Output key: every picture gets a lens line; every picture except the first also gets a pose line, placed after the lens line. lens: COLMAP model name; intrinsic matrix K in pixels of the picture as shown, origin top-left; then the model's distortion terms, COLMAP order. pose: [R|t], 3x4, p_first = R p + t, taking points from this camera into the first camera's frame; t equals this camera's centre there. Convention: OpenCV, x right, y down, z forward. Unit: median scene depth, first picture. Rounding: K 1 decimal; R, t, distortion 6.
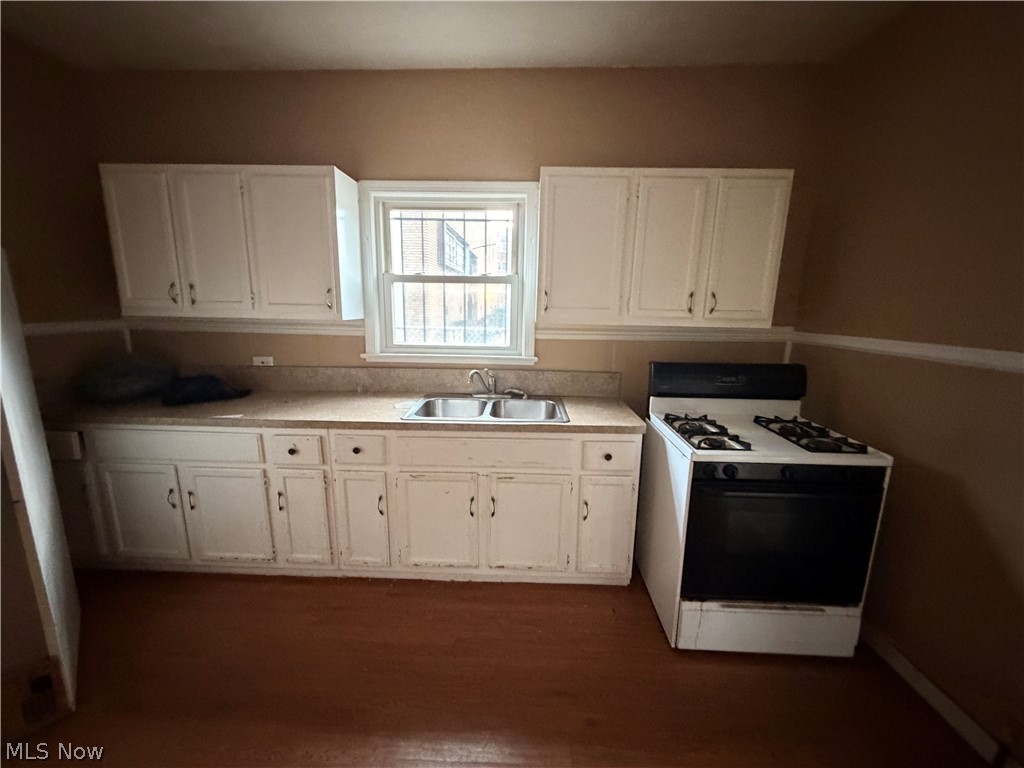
lens RADIAL K [[417.7, 0, 510.2], [0, 417.7, 385.6], [0, 0, 1]] dist [-0.000933, -0.000424]
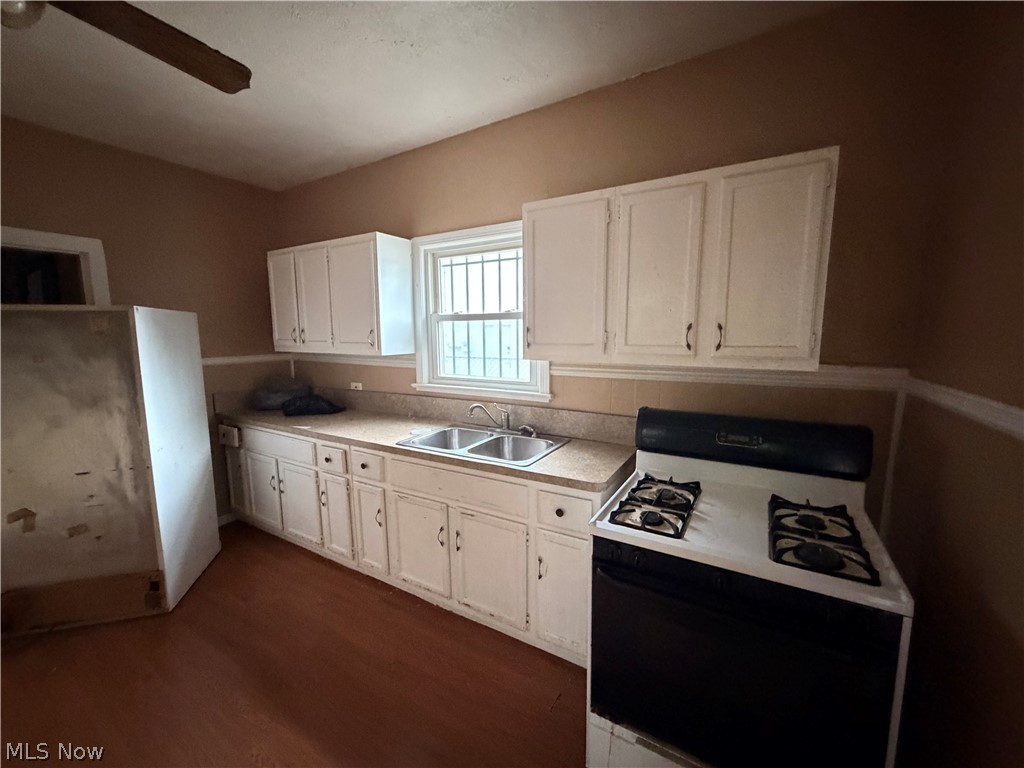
lens RADIAL K [[417.7, 0, 506.0], [0, 417.7, 383.3], [0, 0, 1]] dist [-0.000933, -0.000424]
pose [[0.868764, 0.039297, -0.493665, 0.518230], [-0.072519, 0.996196, -0.048322, -0.046363], [0.489888, 0.077781, 0.868309, 0.145351]]
